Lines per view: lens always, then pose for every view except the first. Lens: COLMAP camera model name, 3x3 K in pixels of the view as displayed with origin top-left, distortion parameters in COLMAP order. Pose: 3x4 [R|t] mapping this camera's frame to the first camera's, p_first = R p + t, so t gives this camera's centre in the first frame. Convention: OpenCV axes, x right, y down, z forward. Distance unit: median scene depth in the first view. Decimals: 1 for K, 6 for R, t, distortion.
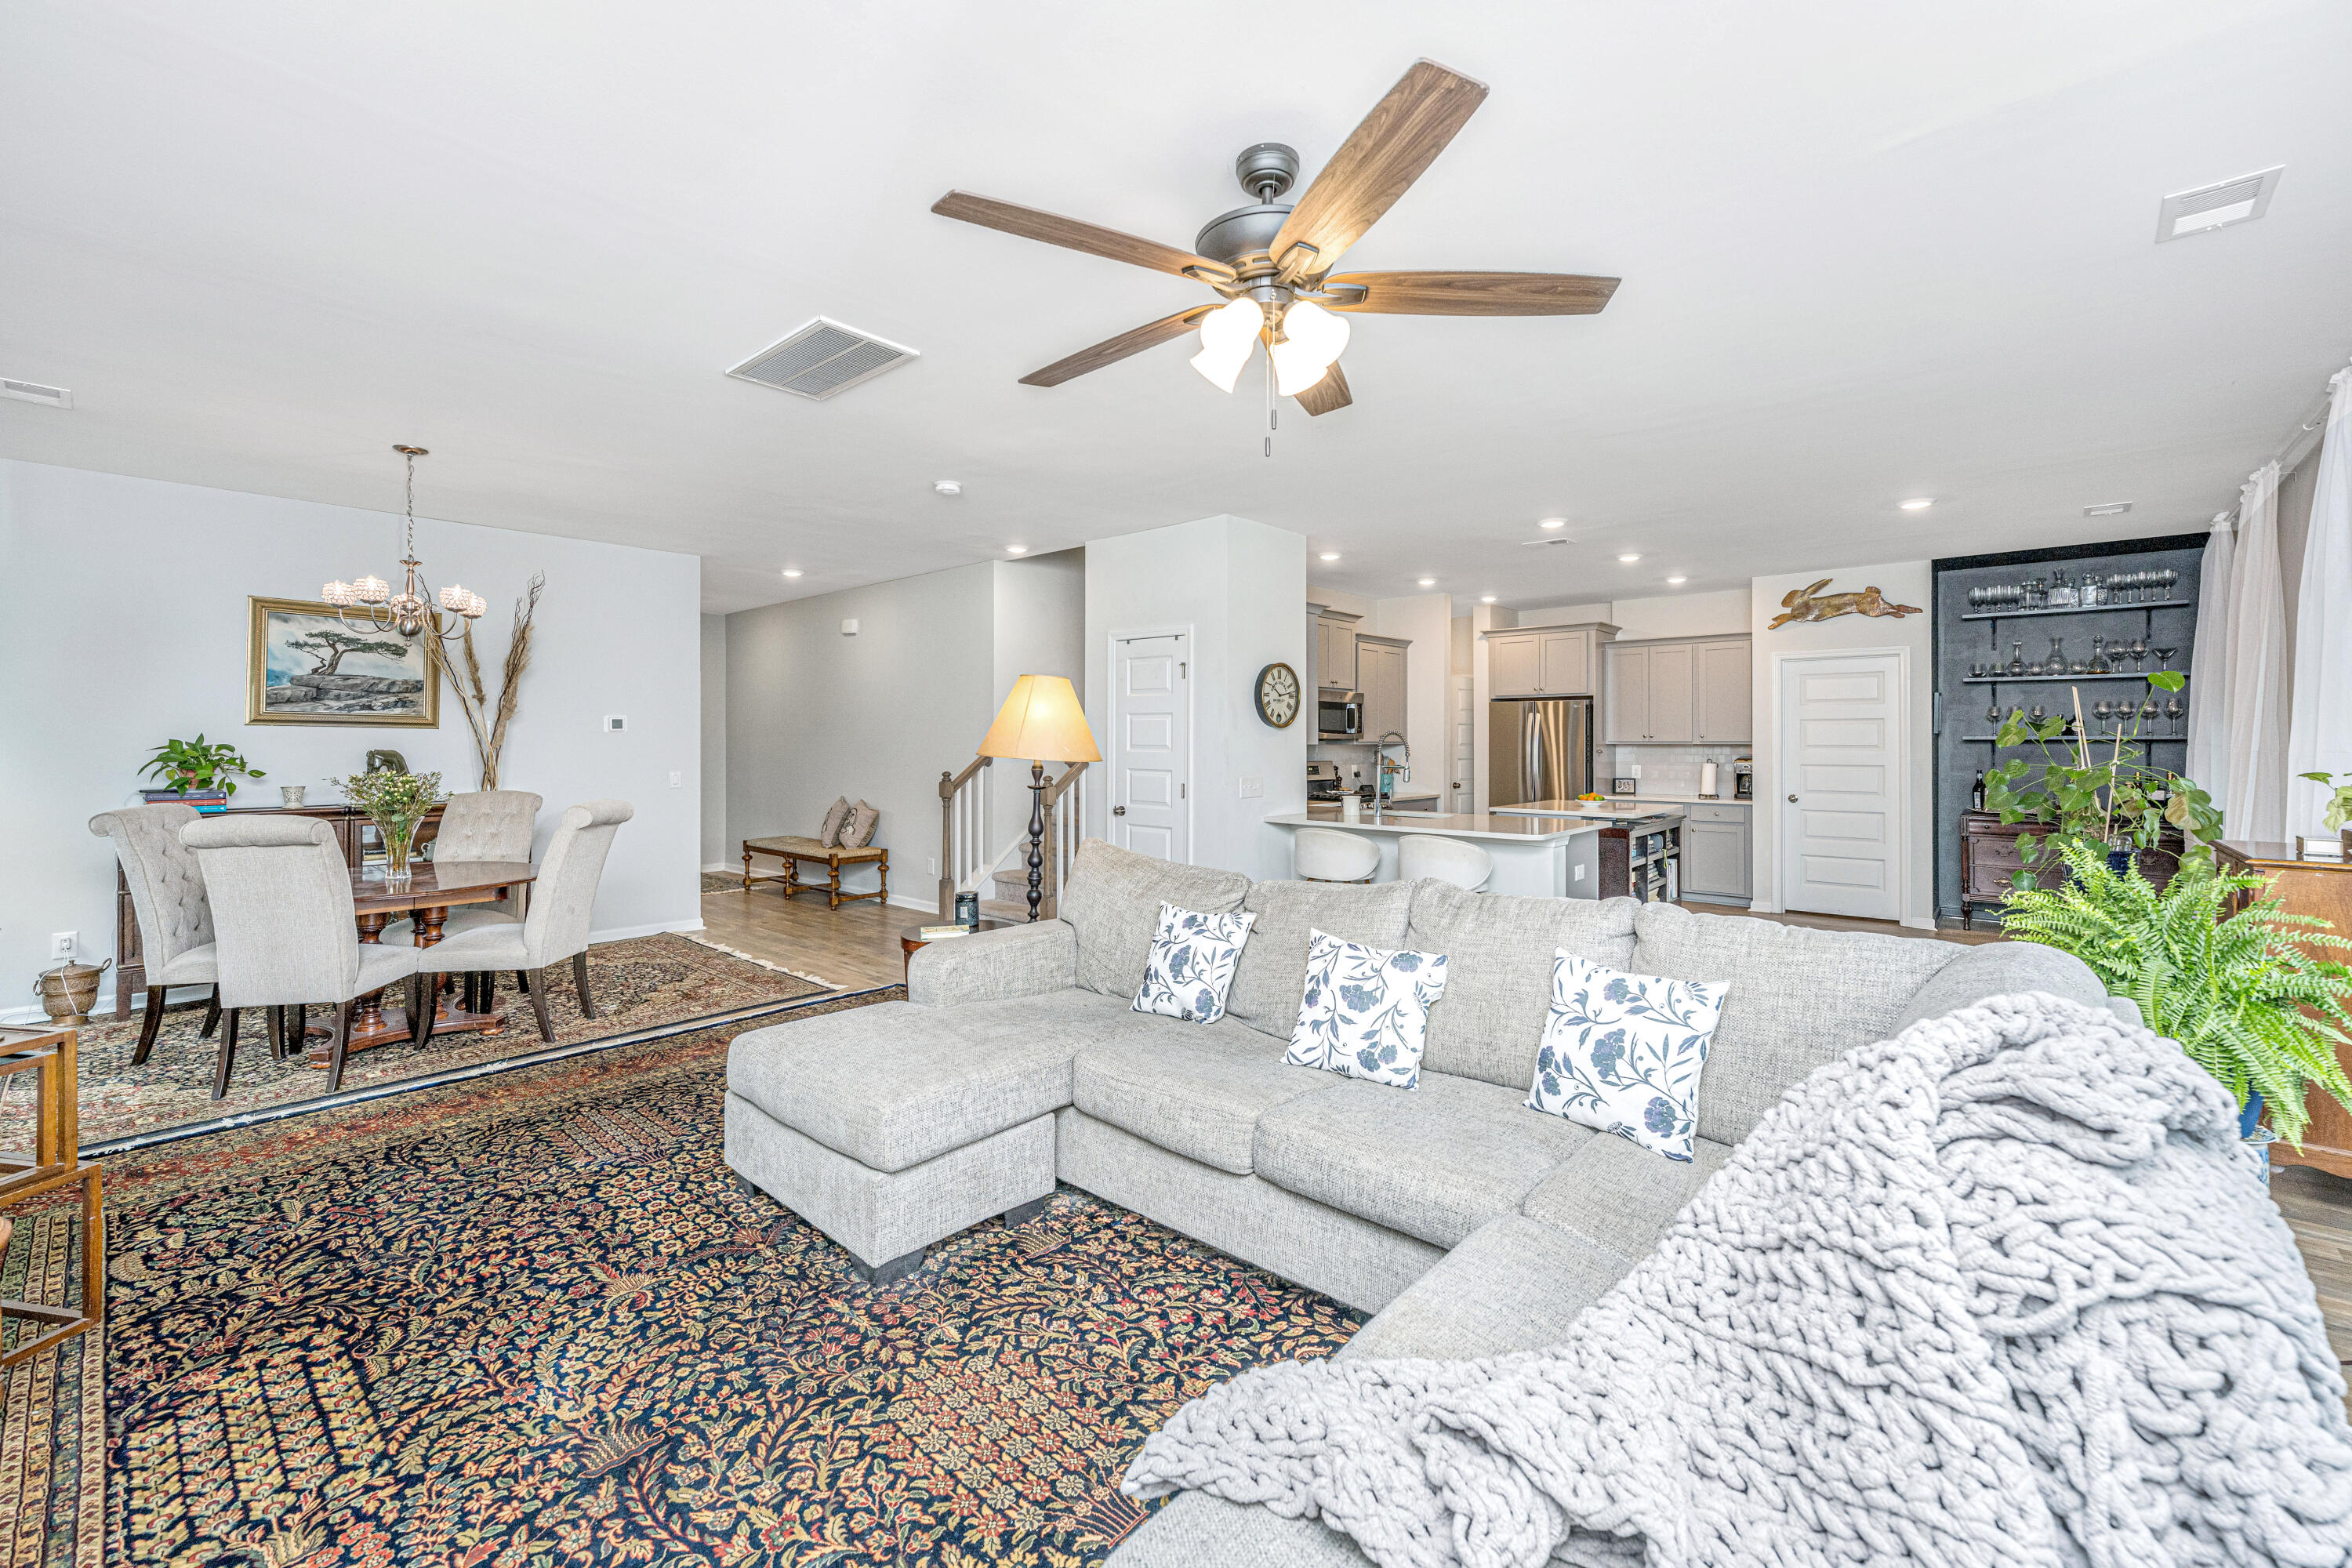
lens RADIAL K [[961.3, 0, 1177.5], [0, 961.3, 747.8], [0, 0, 1]] dist [-0.007302, 0.000939]
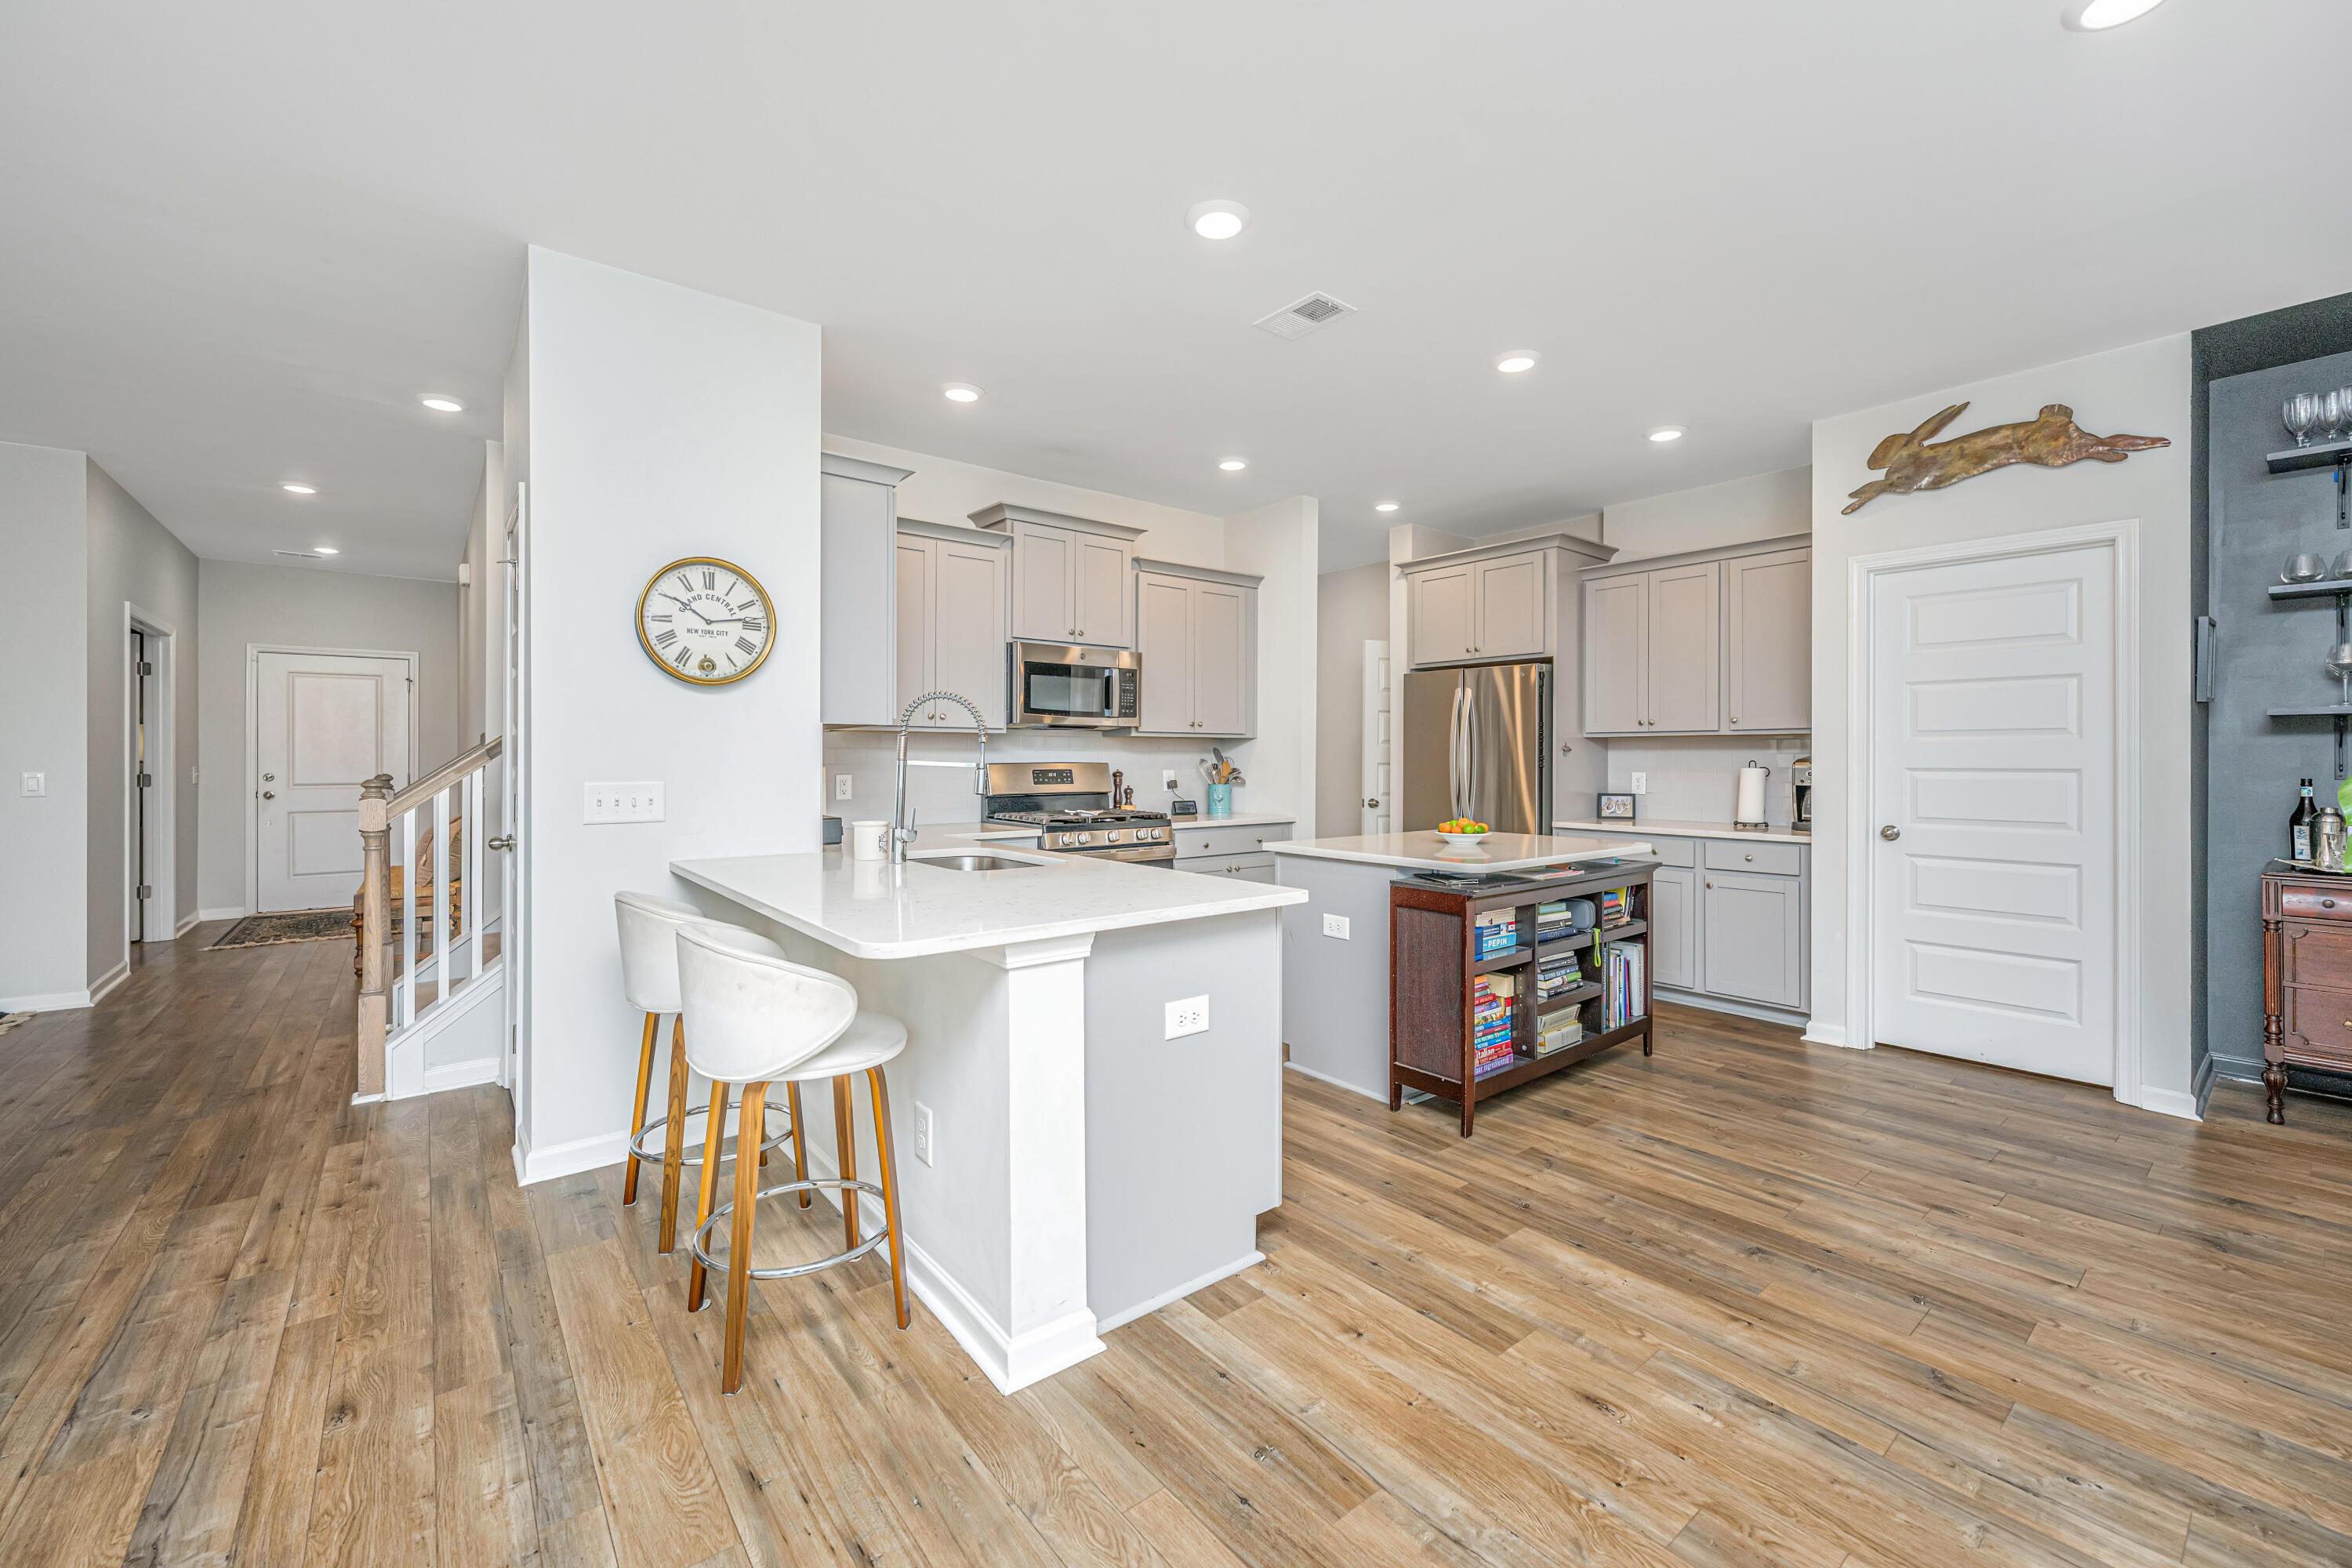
lens RADIAL K [[961.3, 0, 1189.6], [0, 961.3, 769.0], [0, 0, 1]] dist [-0.007302, 0.000939]
pose [[0.986318, 0.001866, -0.164844, 1.043151], [-0.001558, 0.999997, 0.002002, 0.052459], [0.164847, -0.001718, 0.986318, 1.250328]]
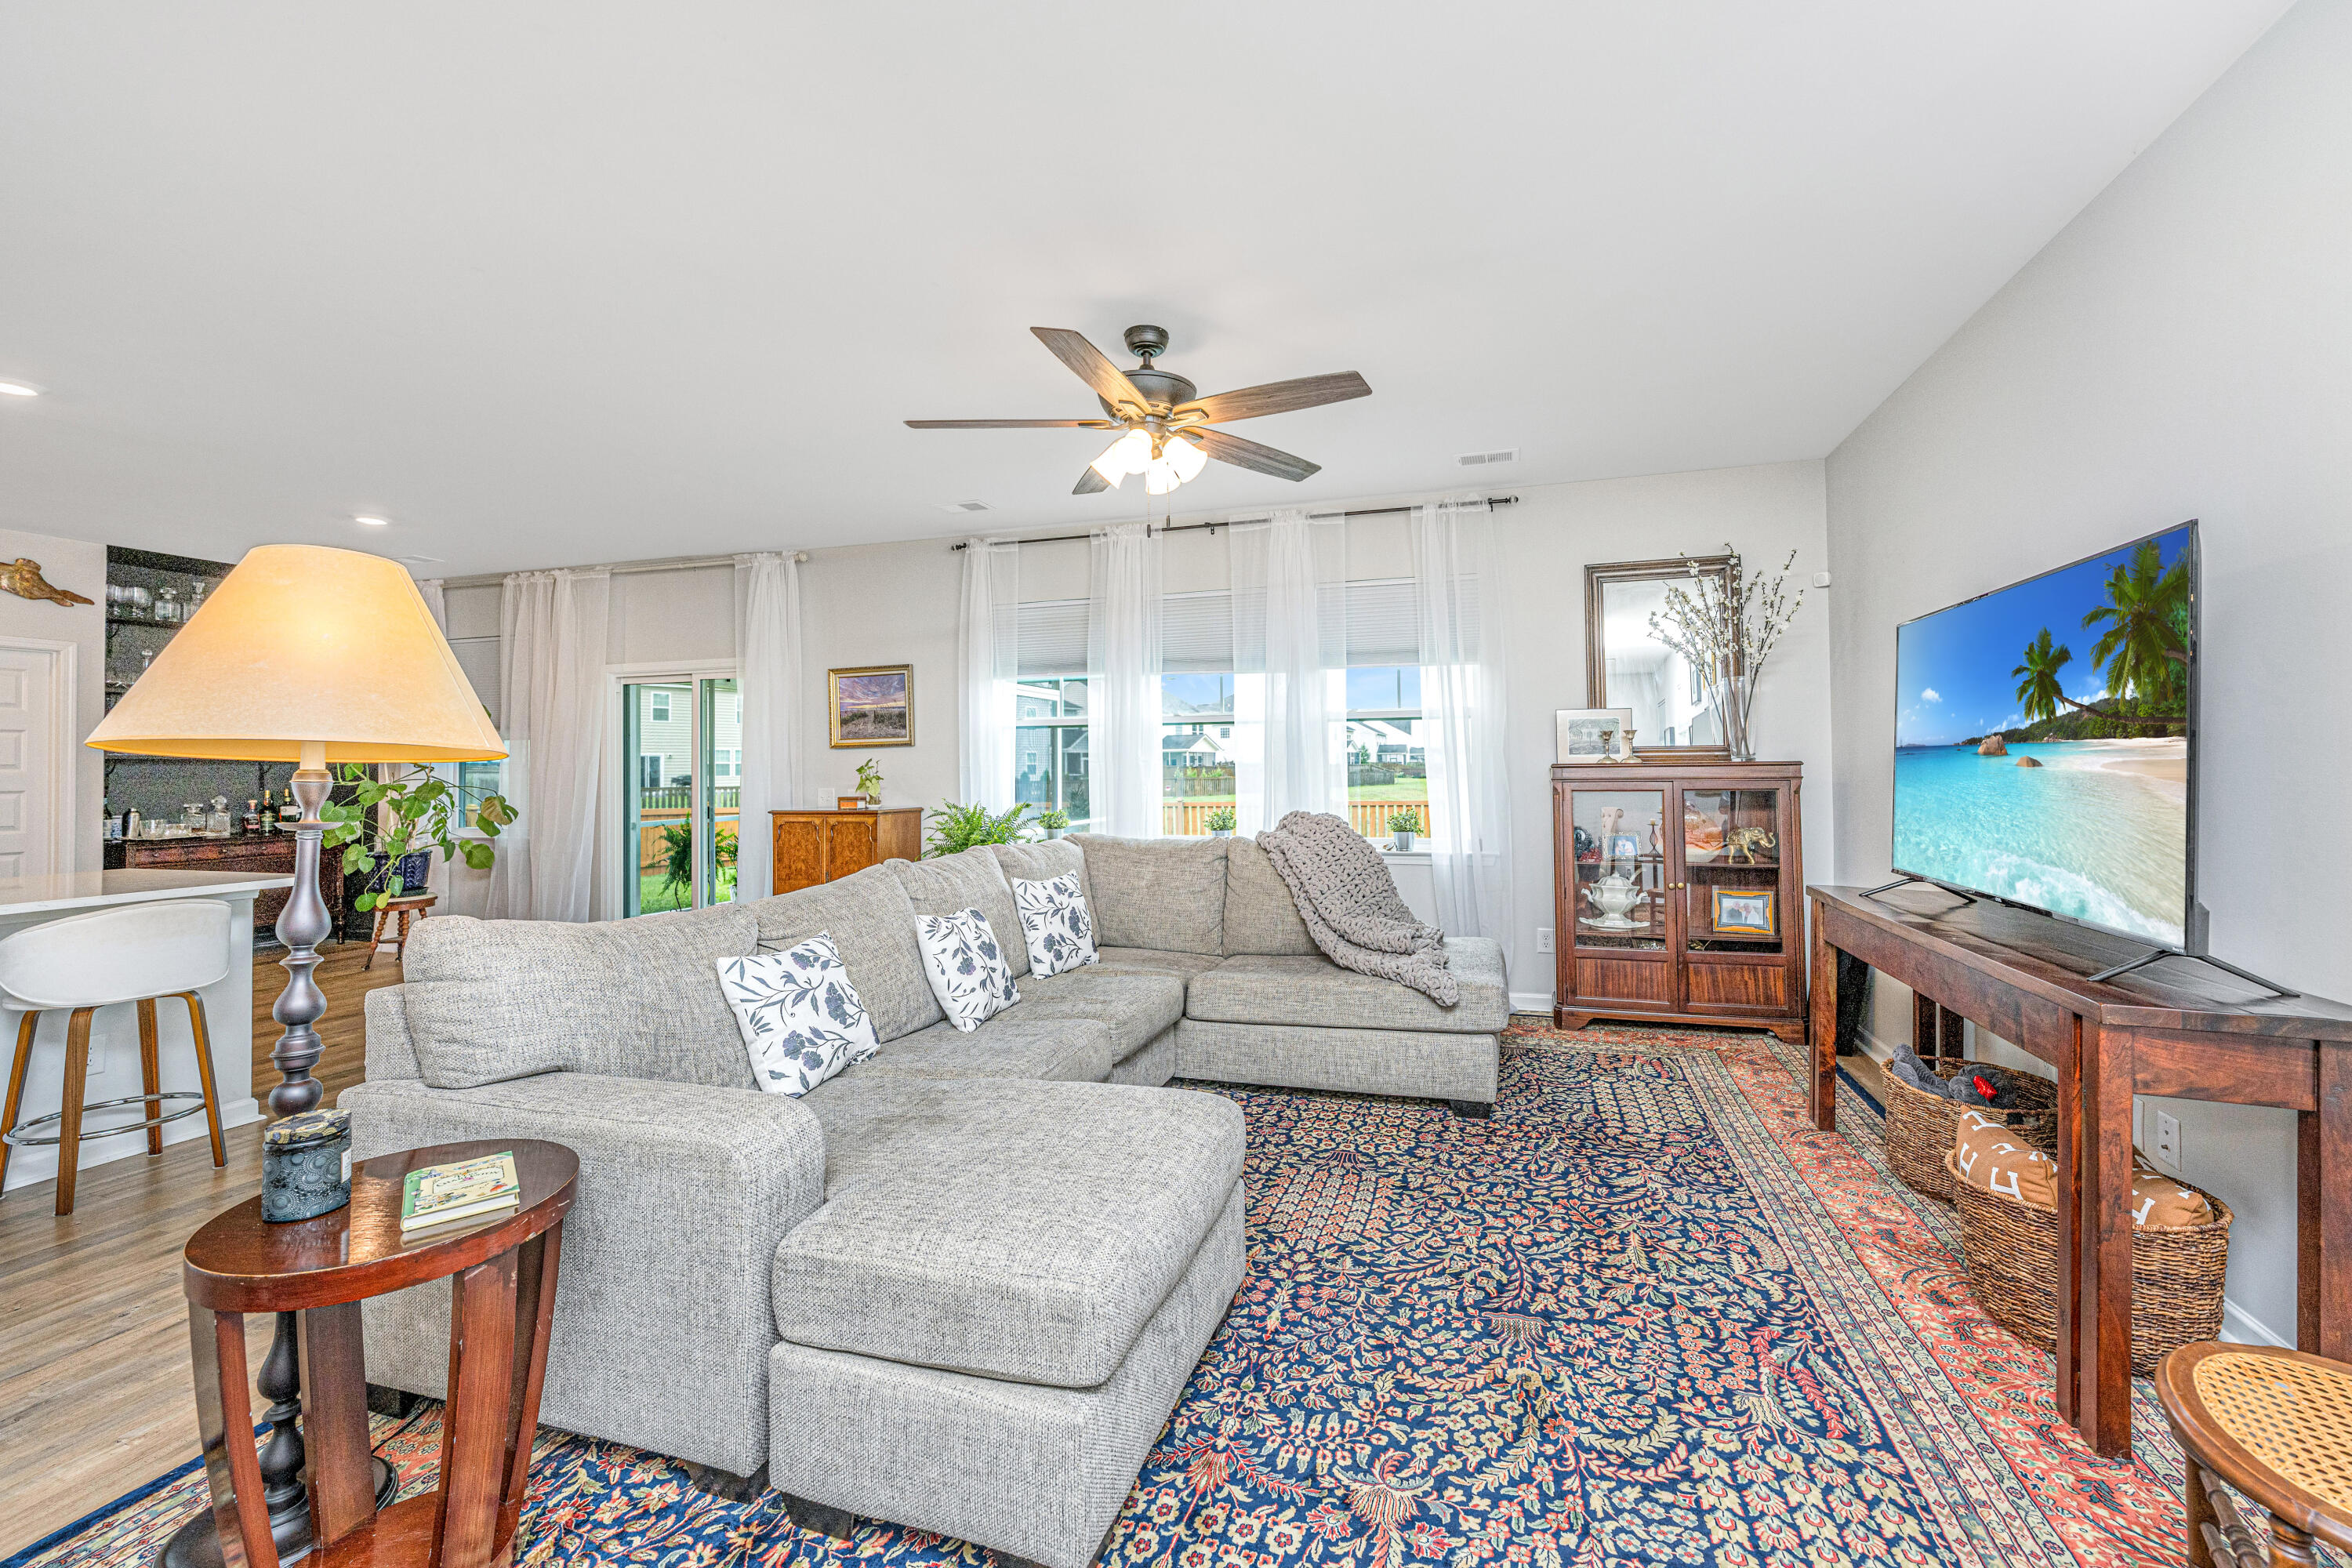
lens RADIAL K [[961.3, 0, 1247.6], [0, 961.3, 751.3], [0, 0, 1]] dist [-0.007302, 0.000939]
pose [[-0.441458, 0.018928, 0.897082, -1.089744], [0.020641, 0.999727, -0.010936, 0.036542], [-0.897044, 0.013689, -0.441728, 1.308459]]
